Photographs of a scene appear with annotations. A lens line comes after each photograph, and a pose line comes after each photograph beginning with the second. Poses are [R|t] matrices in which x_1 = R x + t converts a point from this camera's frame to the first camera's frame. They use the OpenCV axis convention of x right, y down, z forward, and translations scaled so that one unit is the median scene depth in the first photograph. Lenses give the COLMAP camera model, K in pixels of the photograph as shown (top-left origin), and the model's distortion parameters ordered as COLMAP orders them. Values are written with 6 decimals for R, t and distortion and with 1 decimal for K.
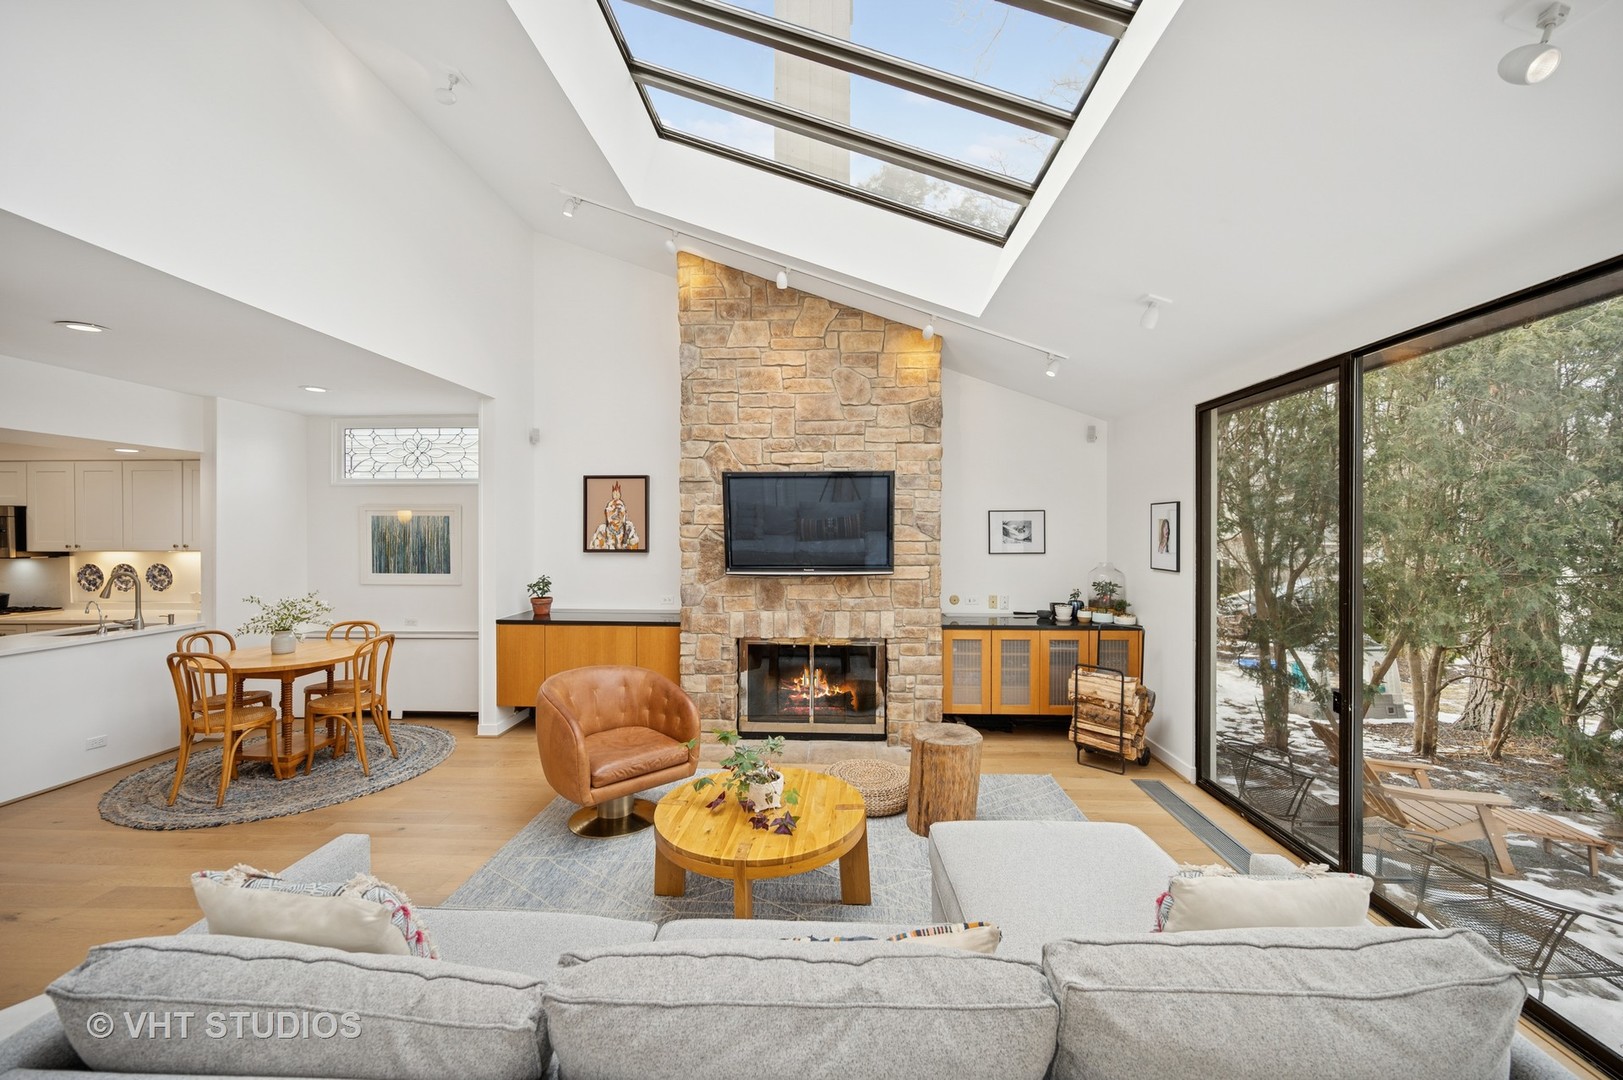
lens RADIAL K [[645.5, 0, 810.7], [0, 645.5, 543.1], [0, 0, 1]] dist [-0.001524, -0.000369]
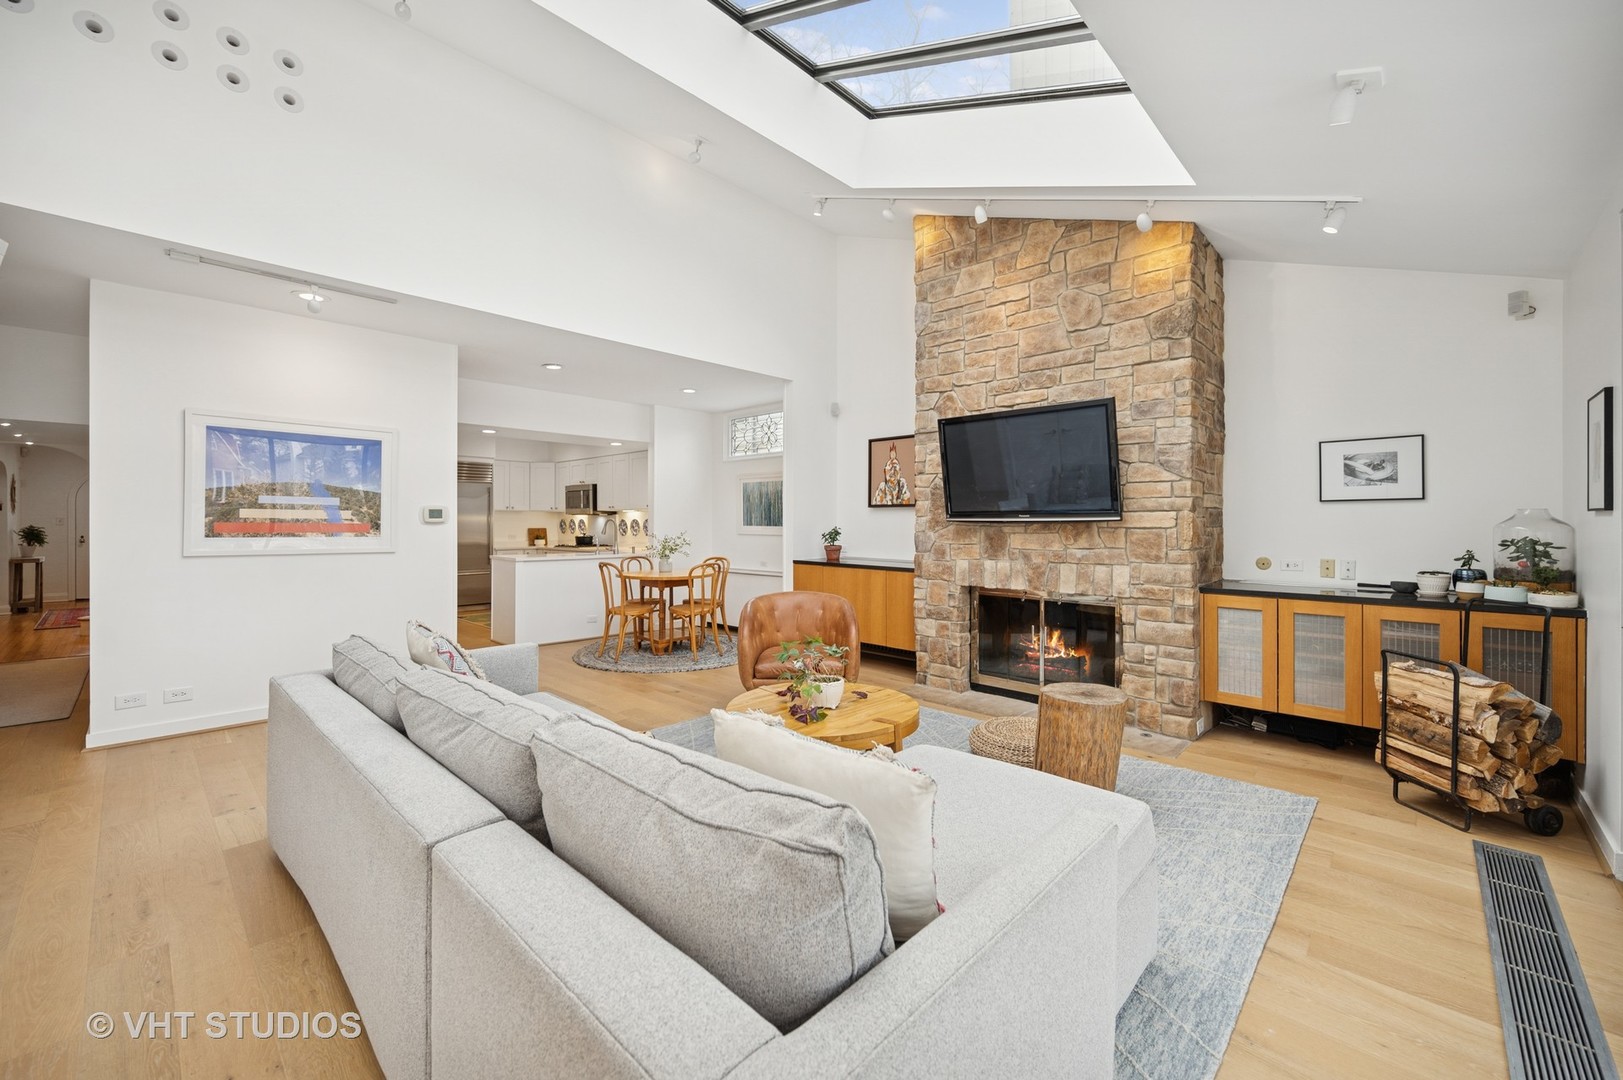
lens RADIAL K [[648.0, 0, 814.2], [0, 648.0, 532.3], [0, 0, 1]] dist [-0.000546, -0.000129]
pose [[0.757946, 0.011625, -0.652213, 0.367617], [-0.013347, 0.999908, 0.002313, 0.065385], [0.652180, 0.006952, 0.758032, 0.090944]]
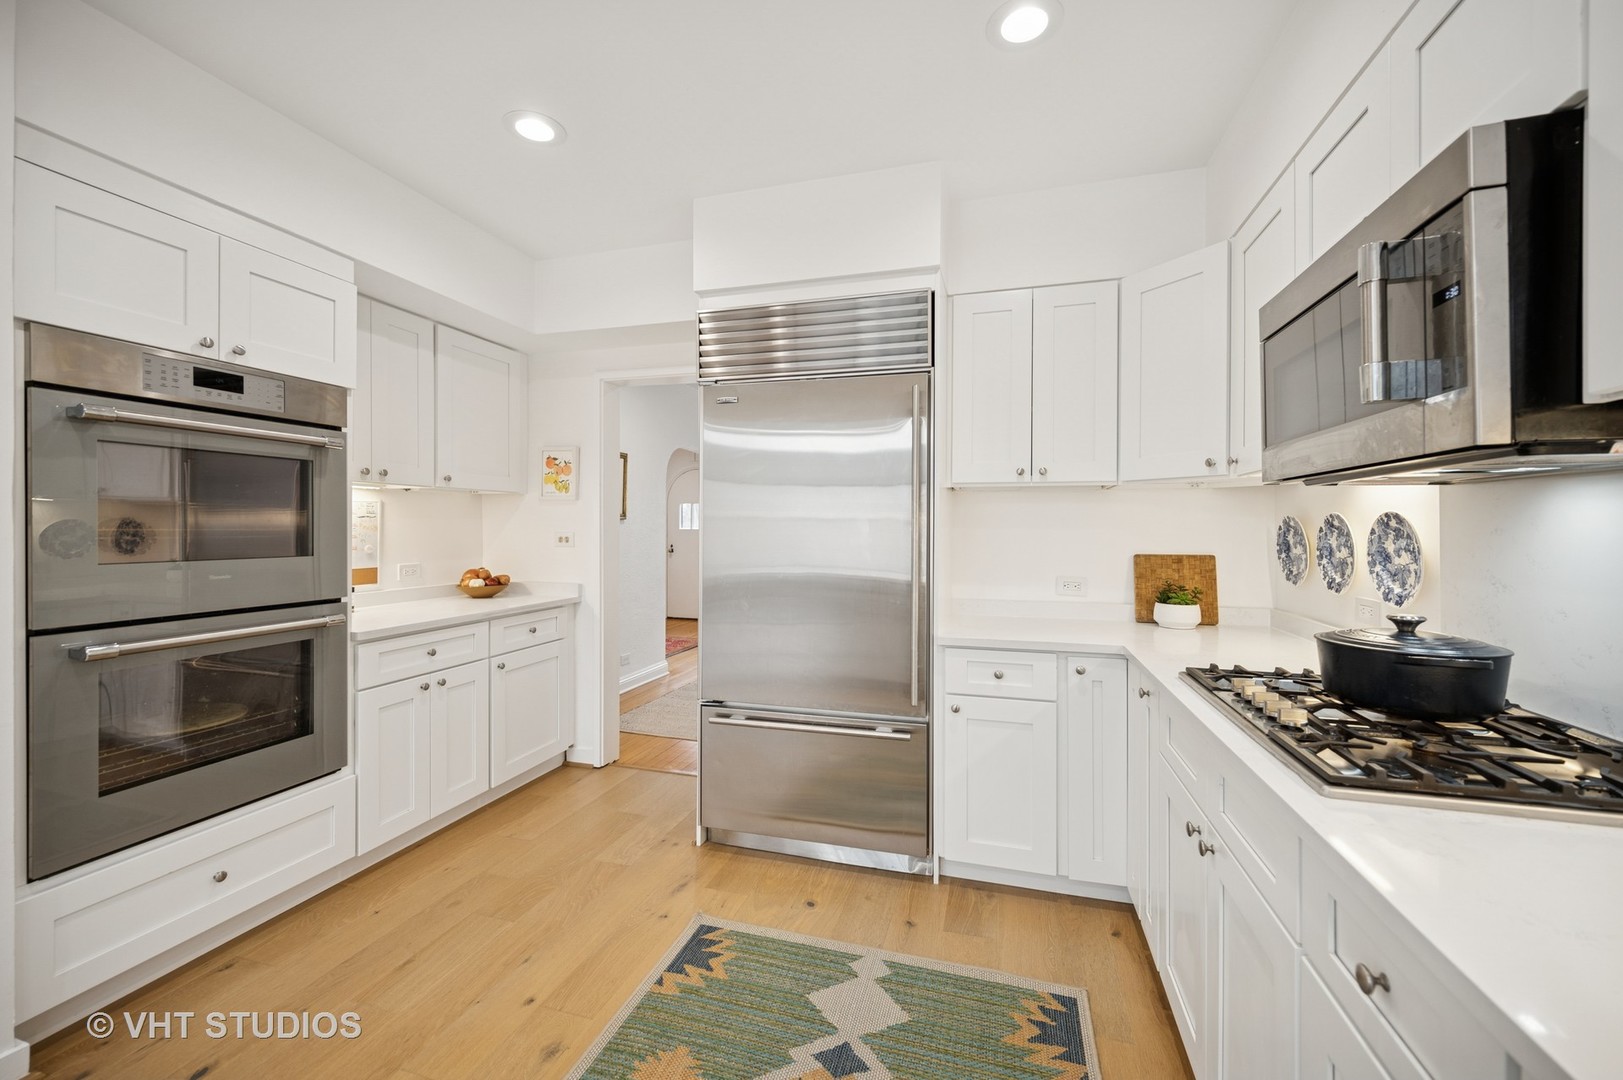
lens RADIAL K [[648.0, 0, 814.2], [0, 648.0, 532.3], [0, 0, 1]] dist [-0.000546, -0.000129]
pose [[-0.245990, 0.003618, -0.969266, -1.156783], [-0.011541, 0.999911, 0.006661, 0.050031], [0.969204, 0.012824, -0.245926, 0.972567]]
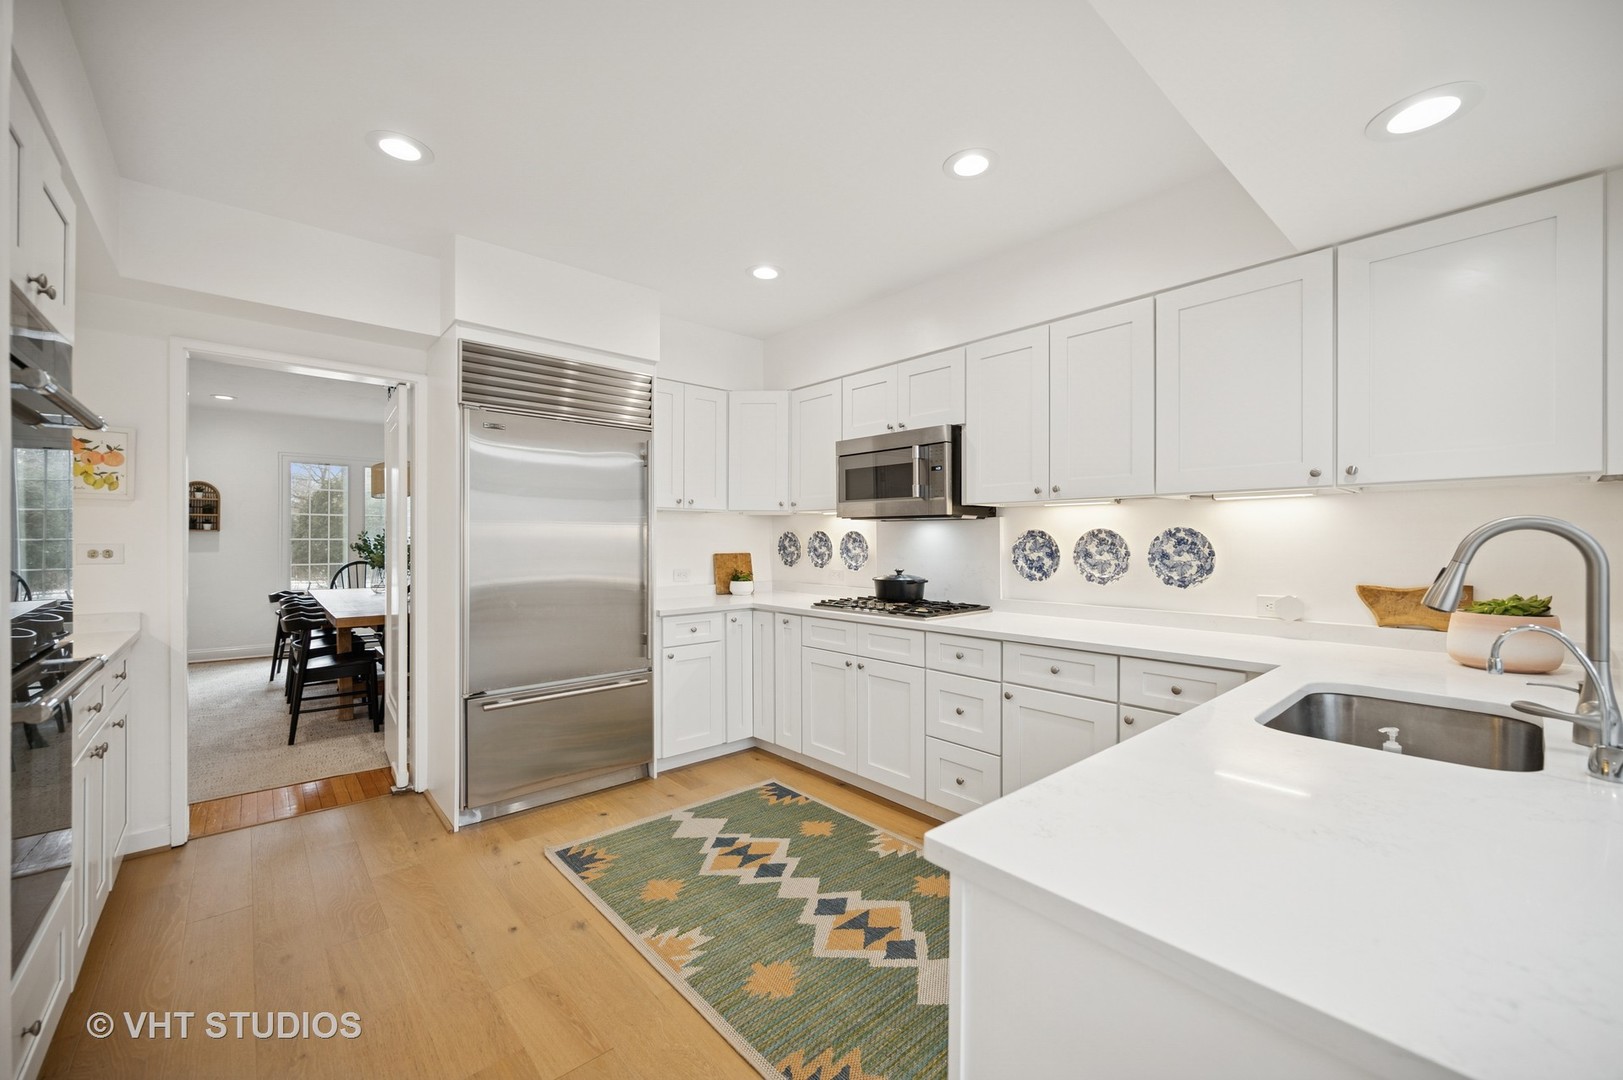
lens RADIAL K [[654.5, 0, 811.5], [0, 654.5, 540.0], [0, 0, 1]] dist [0.000011, -0.000111]
pose [[0.699047, 0.003056, -0.715069, -1.013000], [-0.007871, 0.999963, -0.003421, 0.052336], [0.715032, 0.008020, 0.699046, 0.568624]]
